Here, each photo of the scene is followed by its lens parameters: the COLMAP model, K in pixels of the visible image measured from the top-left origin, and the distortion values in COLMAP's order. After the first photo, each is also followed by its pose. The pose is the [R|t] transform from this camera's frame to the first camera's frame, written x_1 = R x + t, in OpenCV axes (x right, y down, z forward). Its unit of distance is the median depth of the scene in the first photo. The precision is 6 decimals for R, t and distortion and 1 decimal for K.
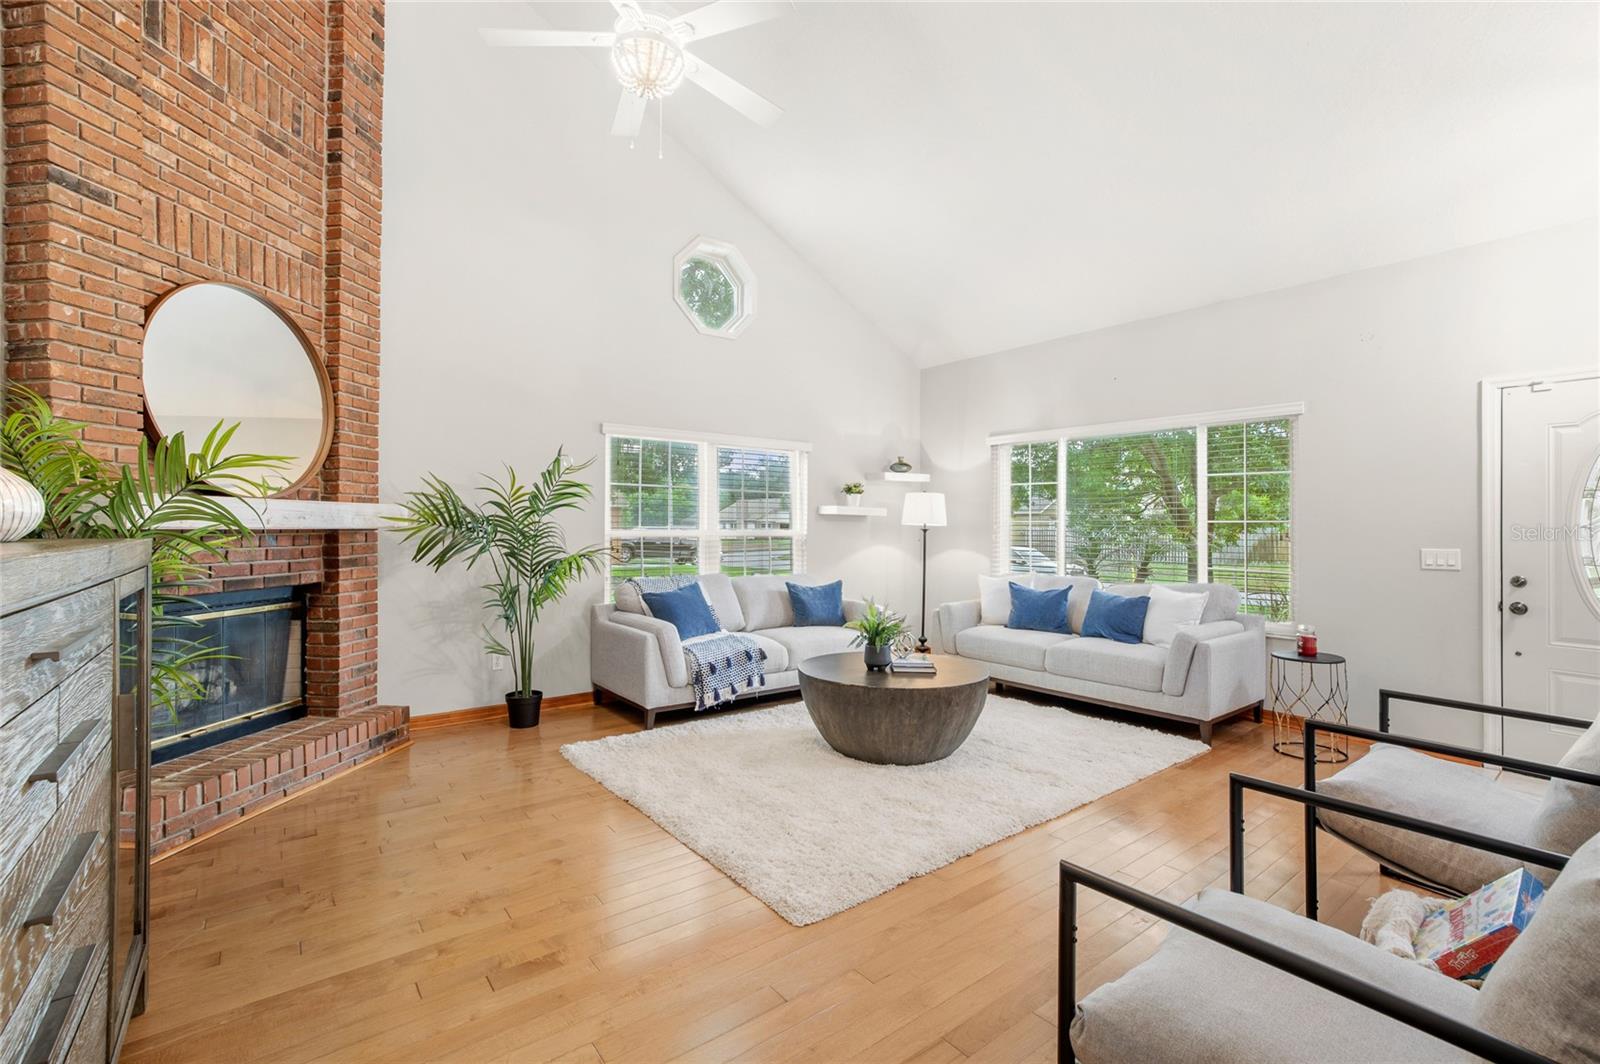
lens RADIAL K [[697.3, 0, 804.4], [0, 697.3, 535.2], [0, 0, 1]] dist [-0.042097, 0.020453]
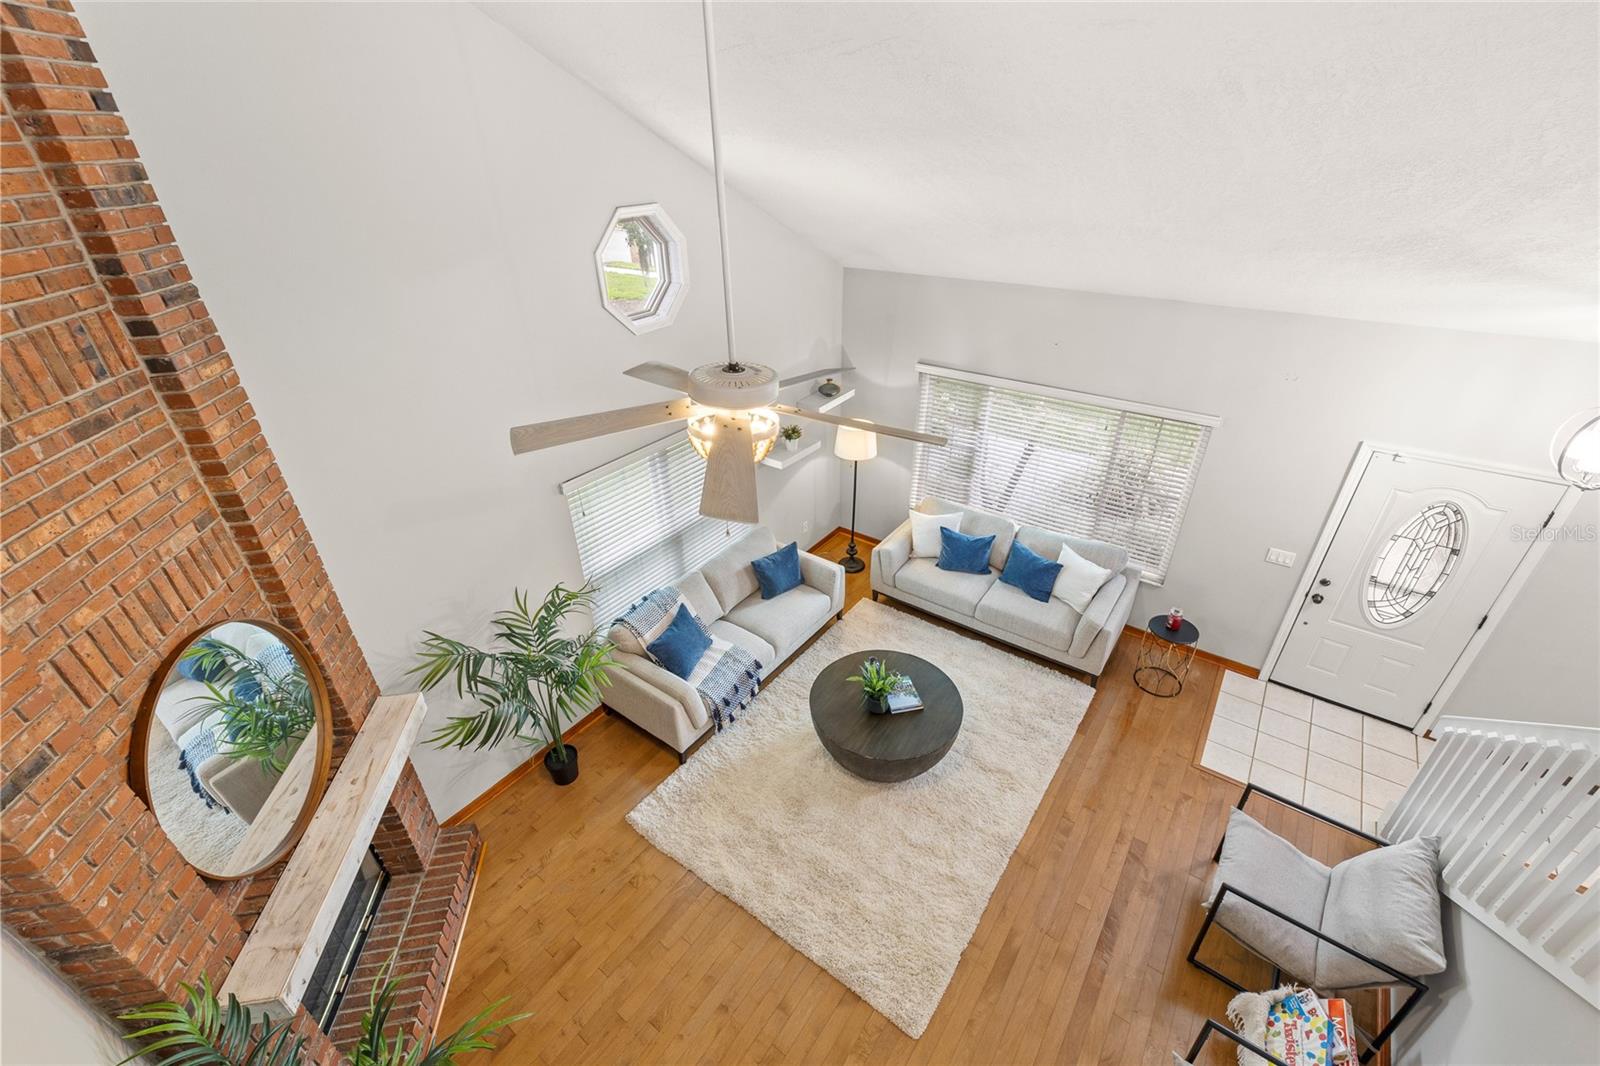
lens RADIAL K [[660.7, 0, 802.7], [0, 660.7, 537.8], [0, 0, 1]] dist [0.001150, -0.000042]
pose [[0.963525, -0.151462, 0.220632, -0.234234], [0.019603, 0.862160, 0.506257, -0.664746], [-0.266899, -0.483466, 0.833682, 0.201155]]
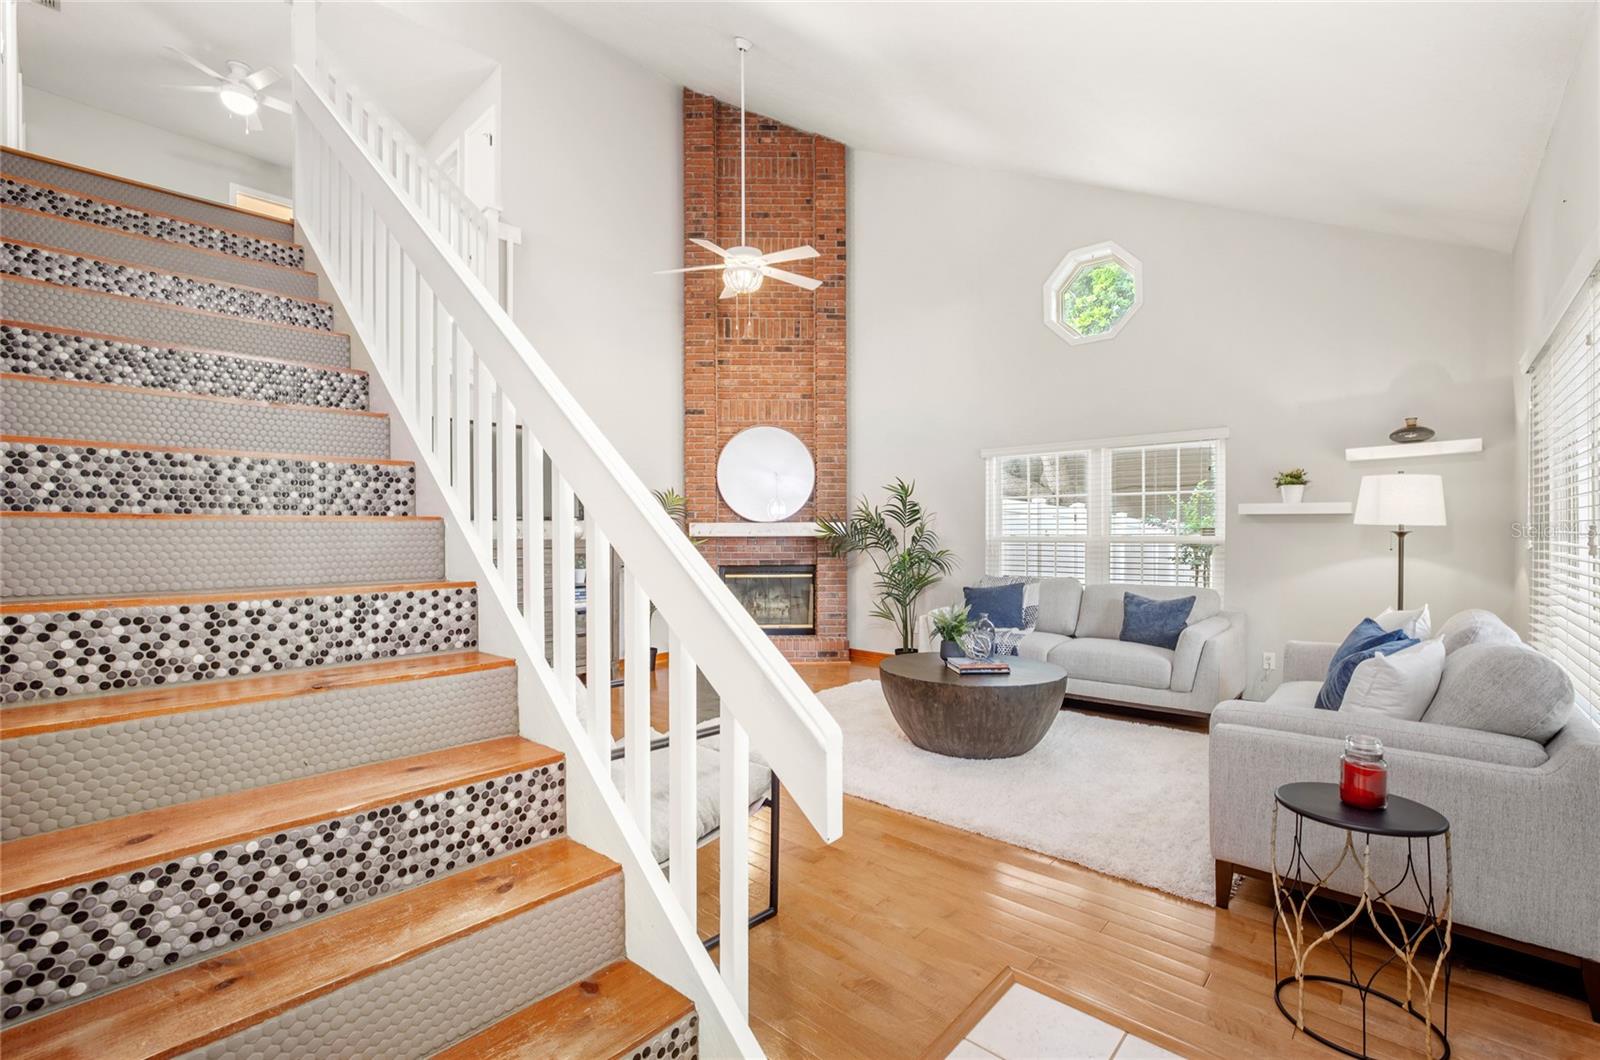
lens RADIAL K [[697.3, 0, 804.4], [0, 697.3, 533.2], [0, 0, 1]] dist [-0.042097, 0.020453]
pose [[0.185068, -0.007703, -0.982695, 1.082379], [-0.002549, 0.999962, -0.008319, -0.001811], [0.982722, 0.004045, 0.185042, 0.570739]]
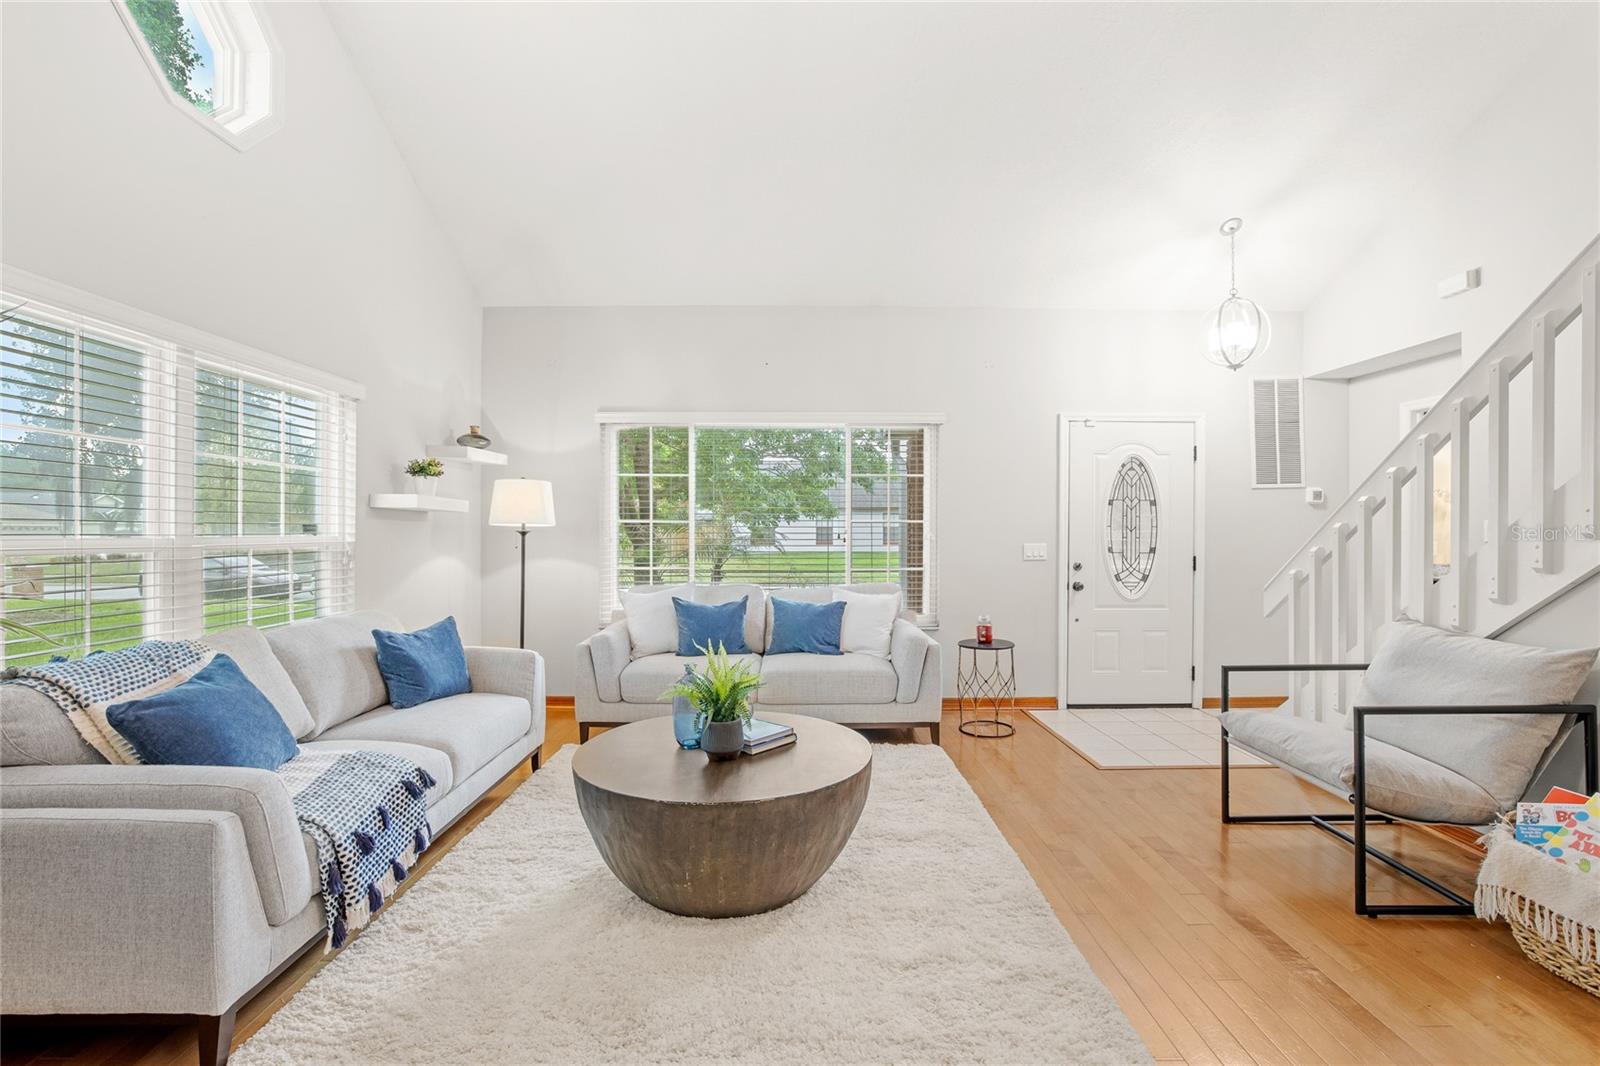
lens RADIAL K [[697.3, 0, 804.4], [0, 697.3, 536.2], [0, 0, 1]] dist [-0.042097, 0.020453]
pose [[0.612185, -0.012657, 0.790614, -0.339427], [0.013192, 0.999896, 0.005792, -0.006715], [-0.790605, 0.006883, 0.612288, 0.555760]]
